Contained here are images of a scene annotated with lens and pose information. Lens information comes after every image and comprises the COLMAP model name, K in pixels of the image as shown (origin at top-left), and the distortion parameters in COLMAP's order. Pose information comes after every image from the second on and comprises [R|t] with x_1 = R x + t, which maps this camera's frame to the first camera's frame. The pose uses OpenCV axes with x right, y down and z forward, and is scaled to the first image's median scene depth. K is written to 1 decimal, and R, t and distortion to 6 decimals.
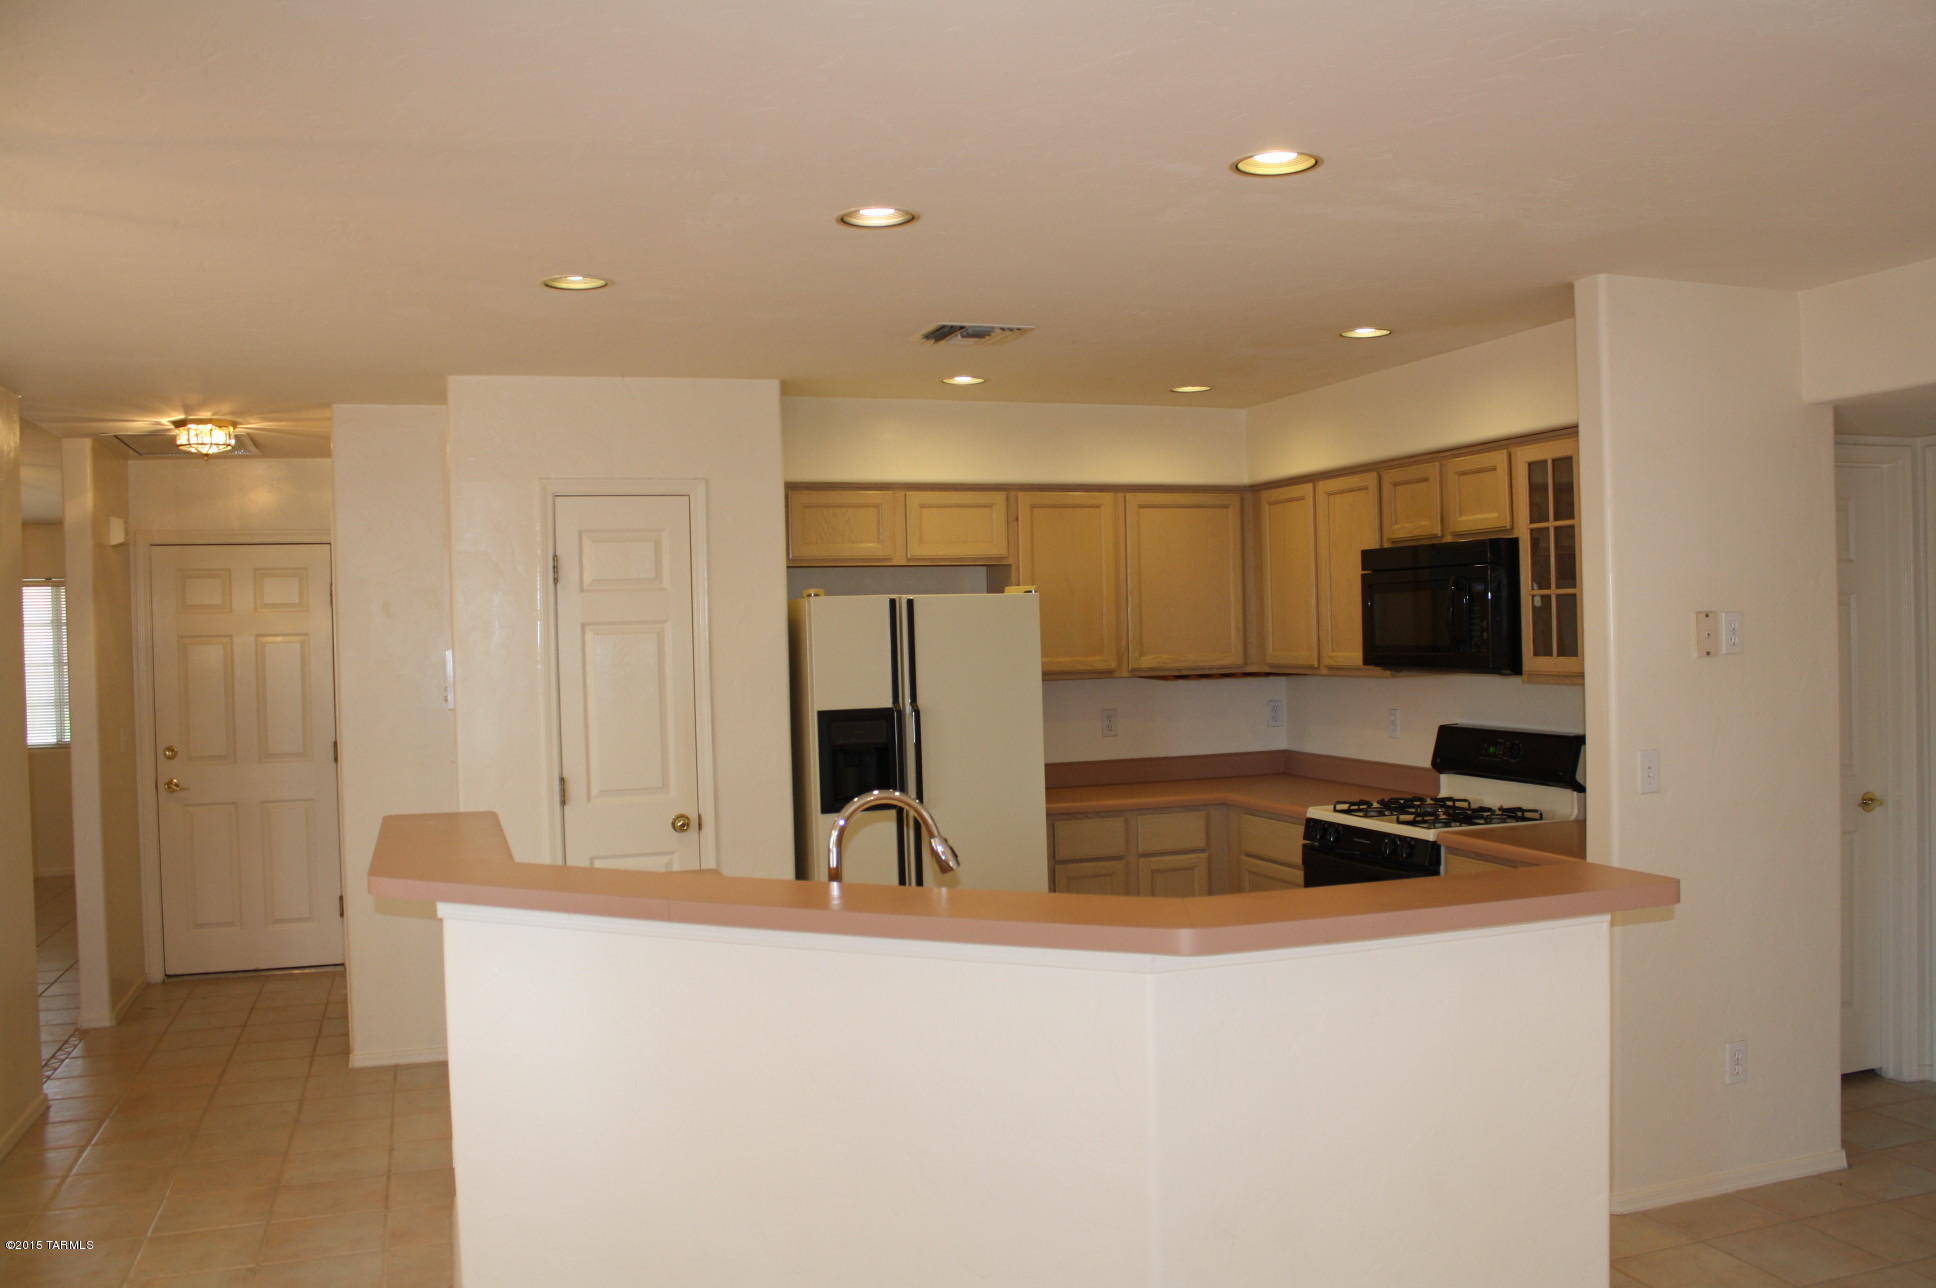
lens RADIAL K [[1635.2, 0, 975.8], [0, 1635.2, 651.9], [0, 0, 1]] dist [-0.168828, 0.155918]
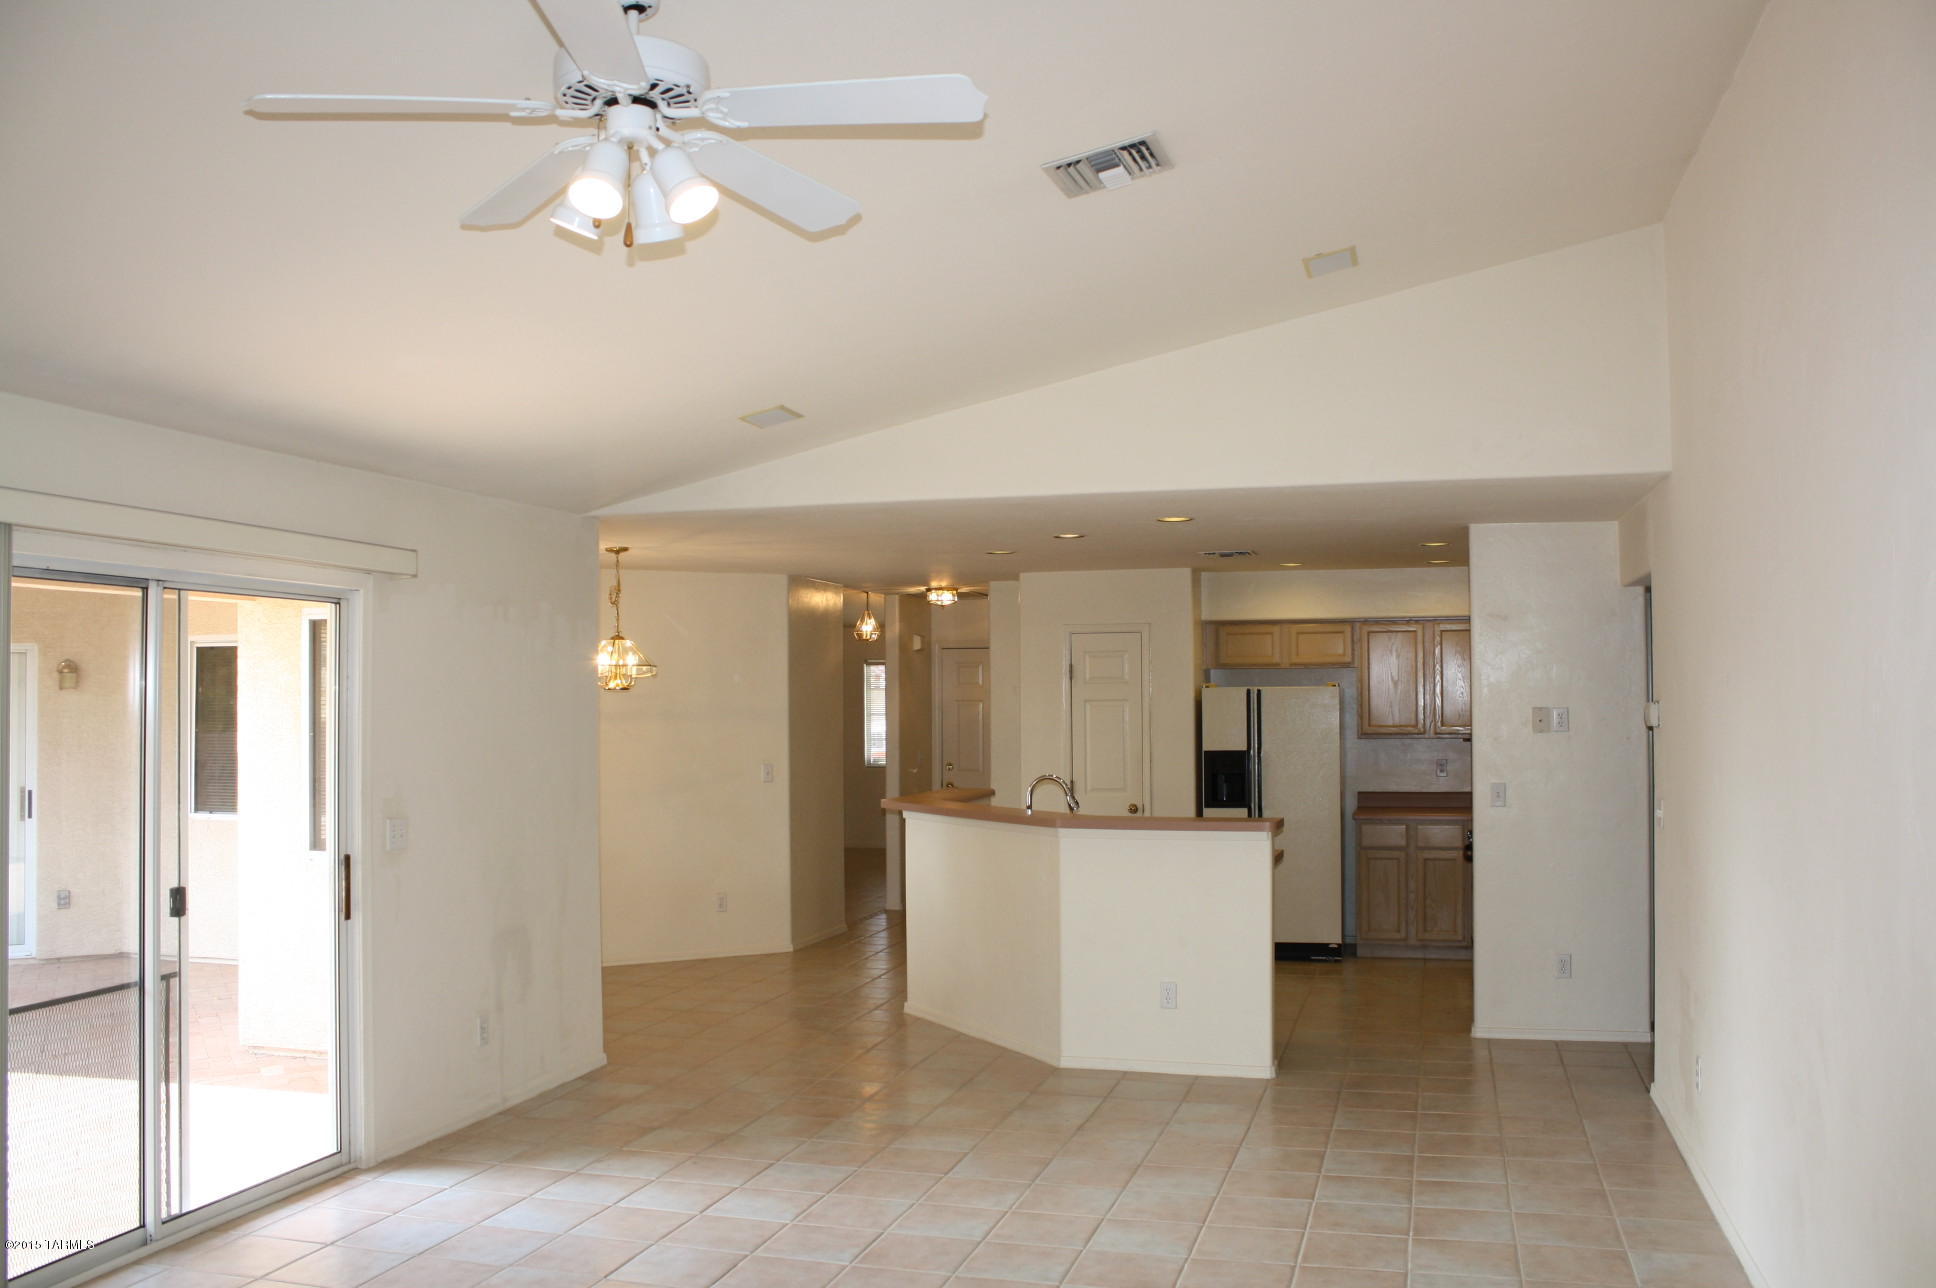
lens RADIAL K [[1635.2, 0, 975.8], [0, 1635.2, 651.9], [0, 0, 1]] dist [-0.168828, 0.155918]
pose [[0.820987, 0.001774, -0.570945, 0.658907], [-0.022301, 0.999332, -0.028962, -0.014151], [0.570512, 0.036510, 0.820478, -0.572591]]
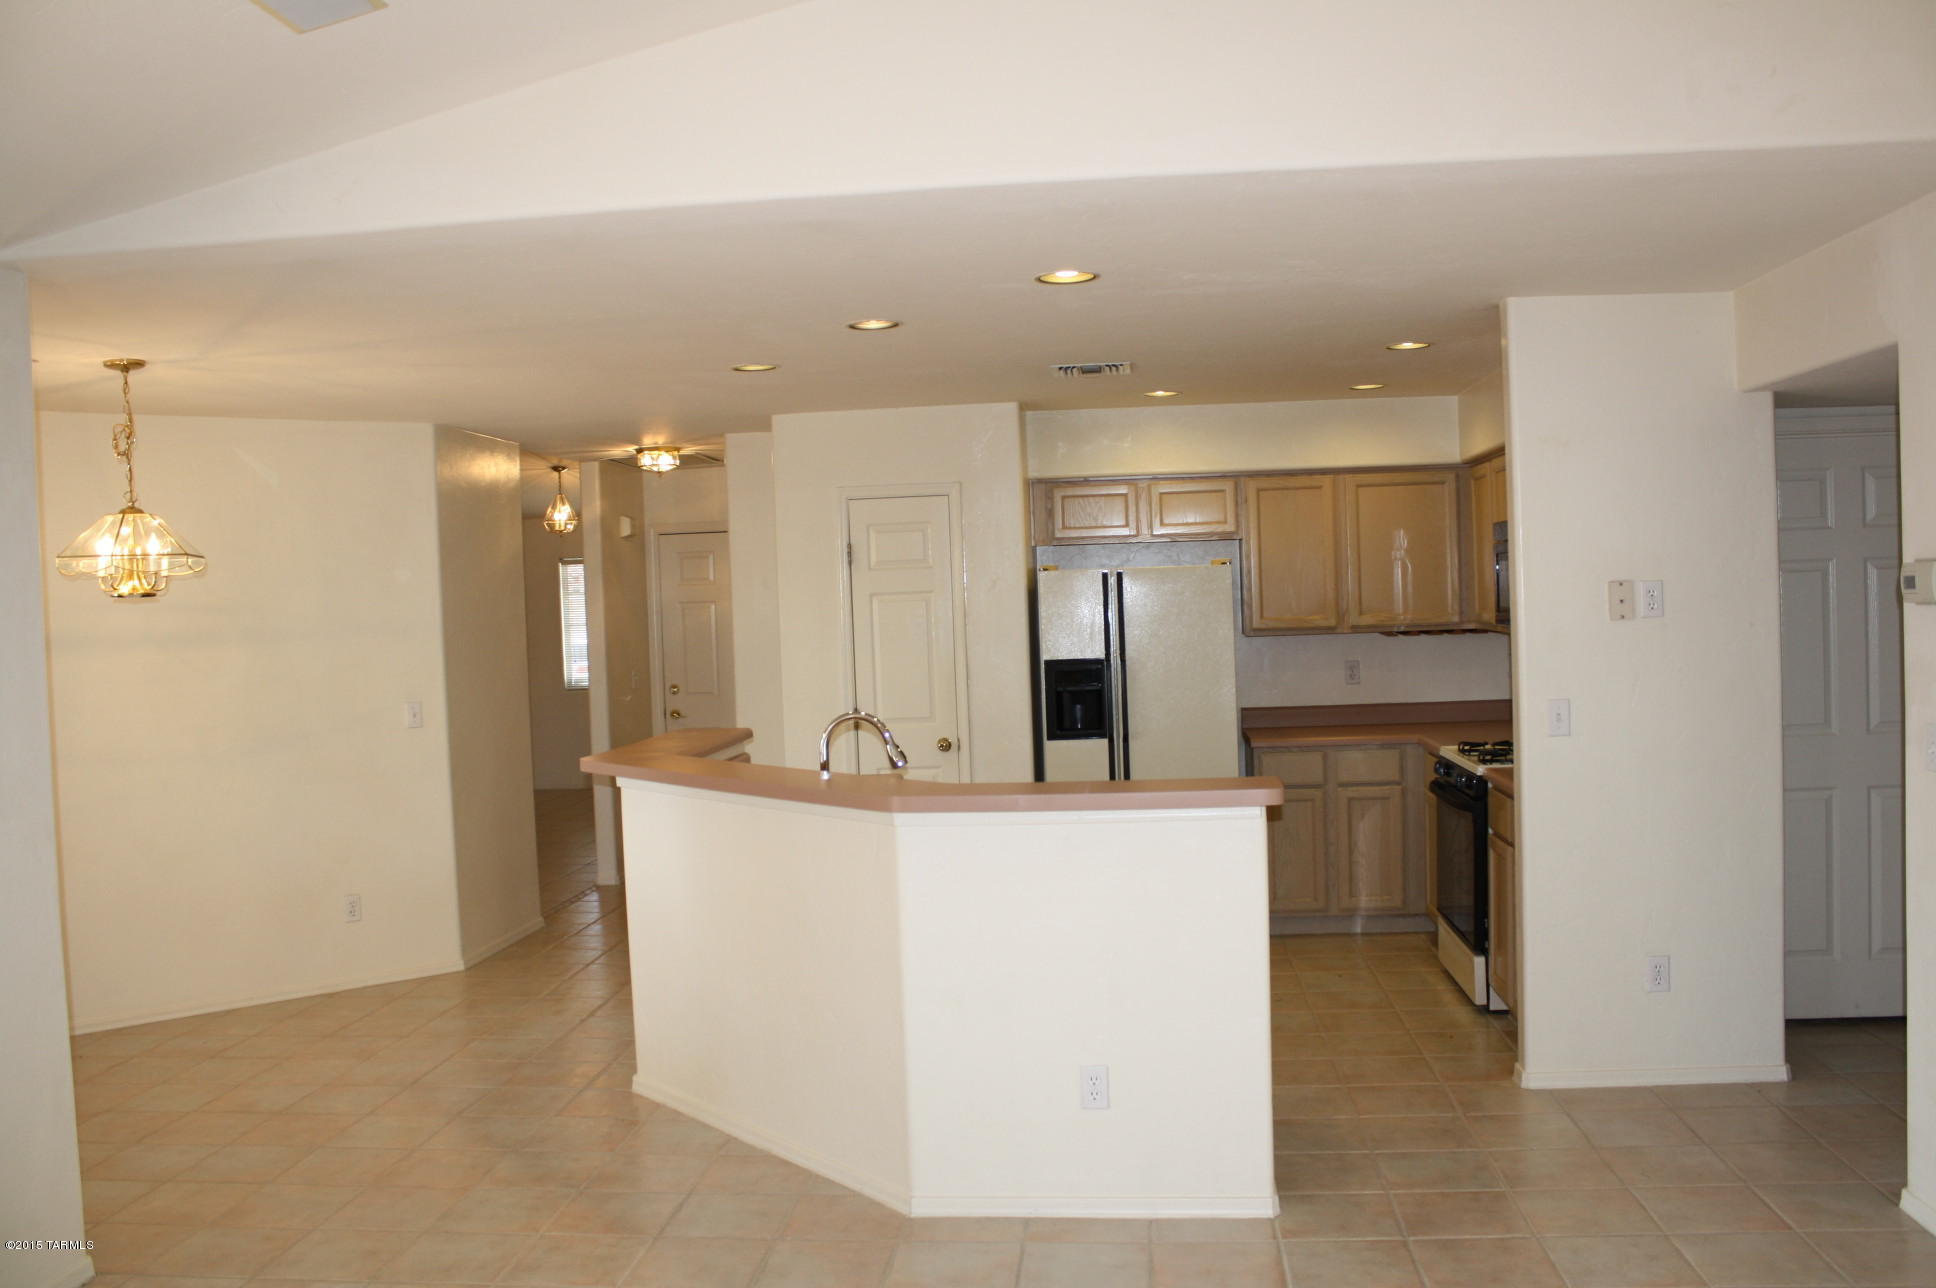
lens RADIAL K [[1635.2, 0, 975.8], [0, 1635.2, 651.9], [0, 0, 1]] dist [-0.168828, 0.155918]
pose [[0.909423, 0.005103, -0.415841, 0.351726], [0.007545, 0.999558, 0.028767, -0.006998], [0.415804, -0.029298, 0.908982, -0.171658]]
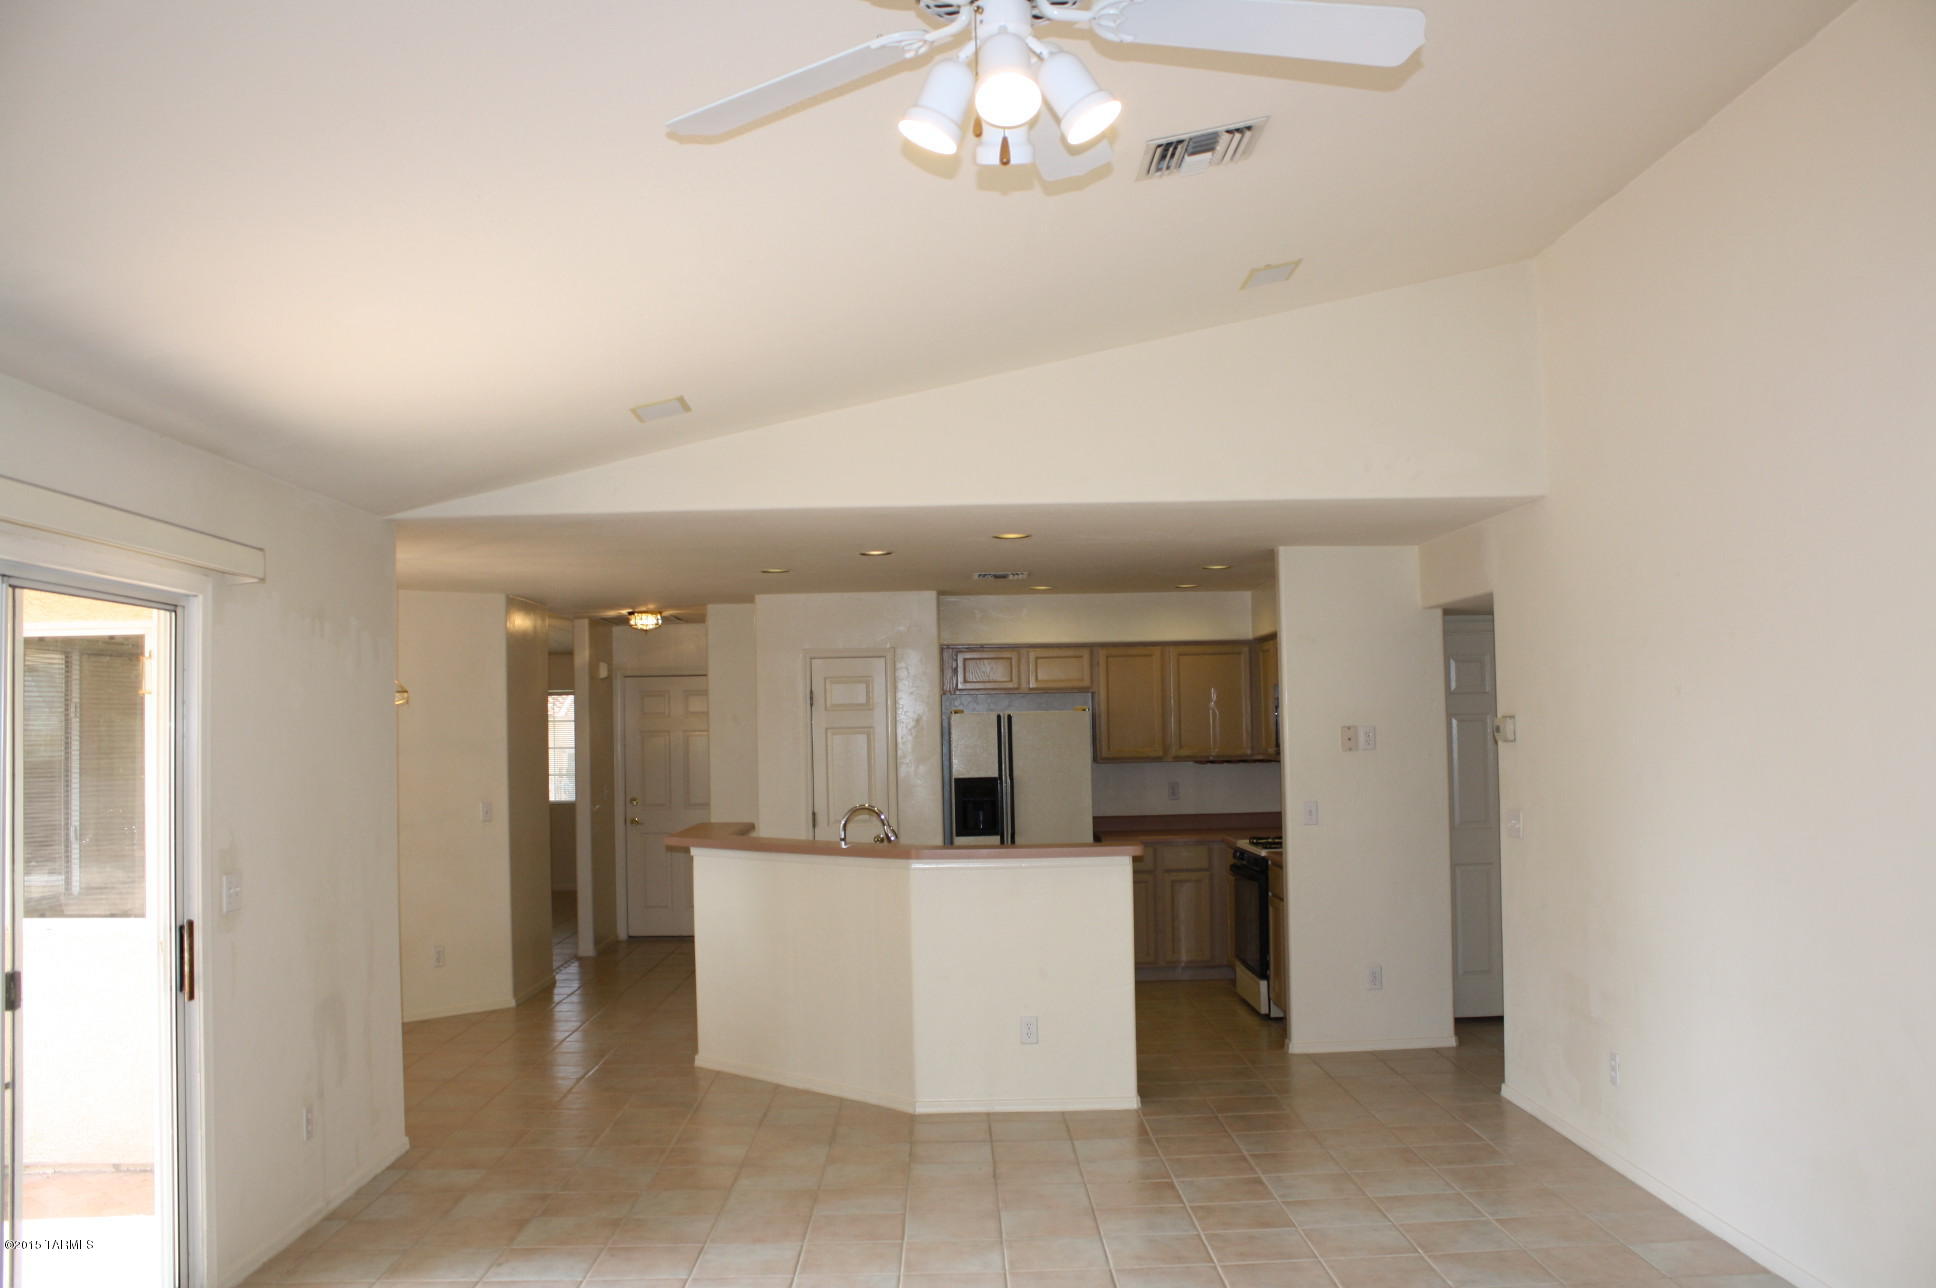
lens RADIAL K [[1635.2, 0, 975.8], [0, 1635.2, 651.9], [0, 0, 1]] dist [-0.168828, 0.155918]
pose [[0.951766, -0.009706, -0.306670, 0.424778], [-0.007216, 0.998515, -0.053999, -0.004569], [0.306739, 0.053607, 0.950283, -0.615900]]
